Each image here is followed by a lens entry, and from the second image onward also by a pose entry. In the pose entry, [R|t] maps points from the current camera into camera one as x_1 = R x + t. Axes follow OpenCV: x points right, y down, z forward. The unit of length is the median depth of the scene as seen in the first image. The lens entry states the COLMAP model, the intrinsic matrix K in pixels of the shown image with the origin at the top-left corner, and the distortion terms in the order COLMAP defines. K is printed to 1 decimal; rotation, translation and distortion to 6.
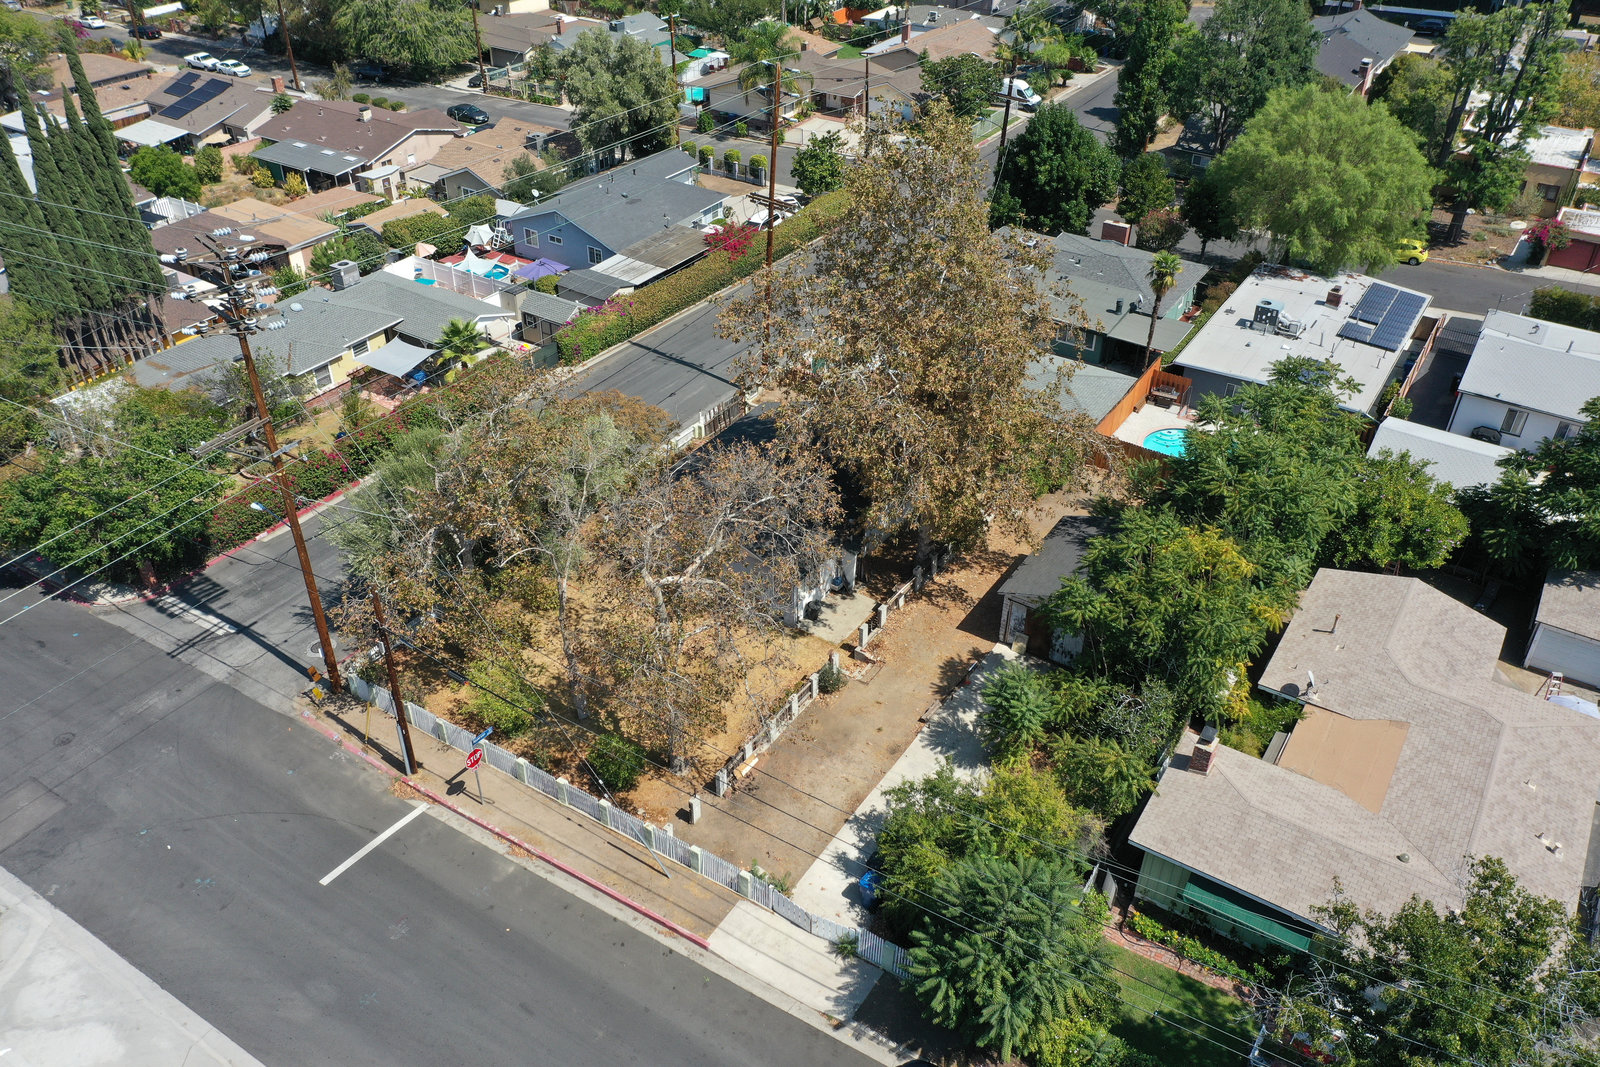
lens RADIAL K [[1314.4, 0, 794.4], [0, 1314.4, 536.6], [0, 0, 1]] dist [-0.015464, -0.016042]
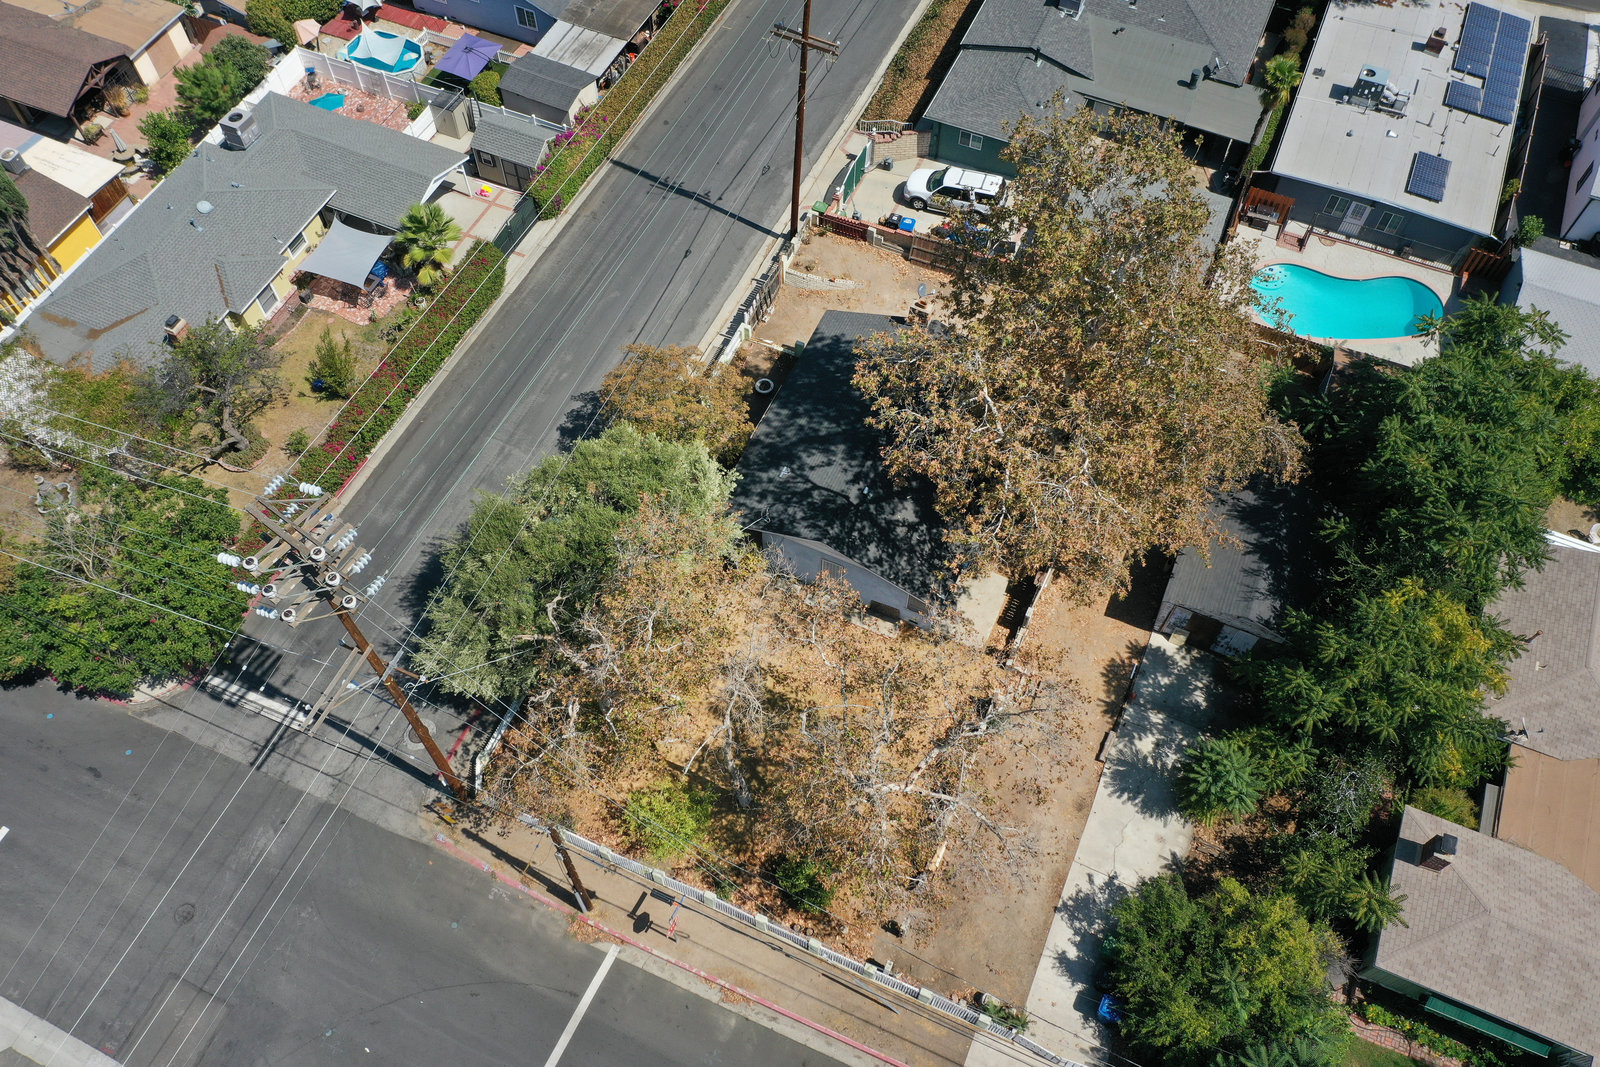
lens RADIAL K [[1314.4, 0, 792.3], [0, 1314.4, 525.8], [0, 0, 1]] dist [-0.015464, -0.016042]
pose [[0.986304, -0.145030, 0.078550, -0.172647], [0.100530, 0.906167, 0.410798, -0.423646], [-0.130757, -0.397275, 0.908336, 0.222355]]
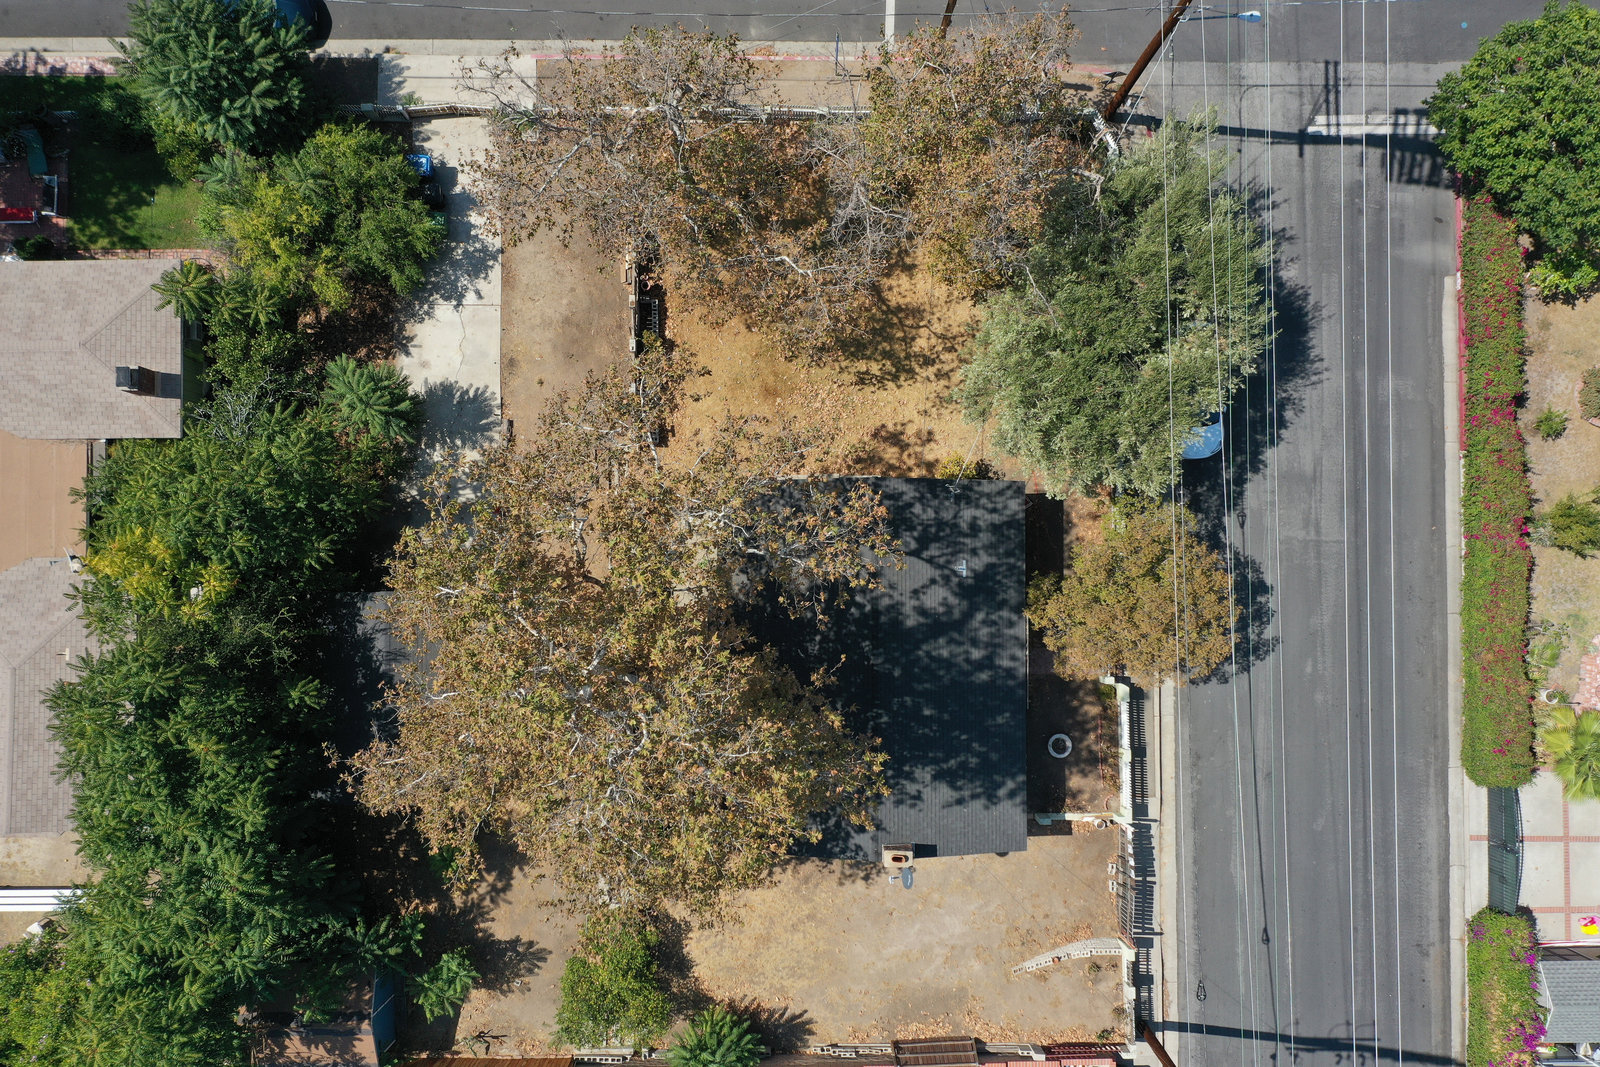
lens RADIAL K [[1314.4, 0, 765.7], [0, 1314.4, 516.1], [0, 0, 1]] dist [-0.015464, -0.016042]
pose [[-0.829962, 0.557067, -0.028965, 0.013508], [-0.310646, -0.418448, 0.853464, -0.688353], [0.463316, 0.717341, 0.520347, 0.654512]]
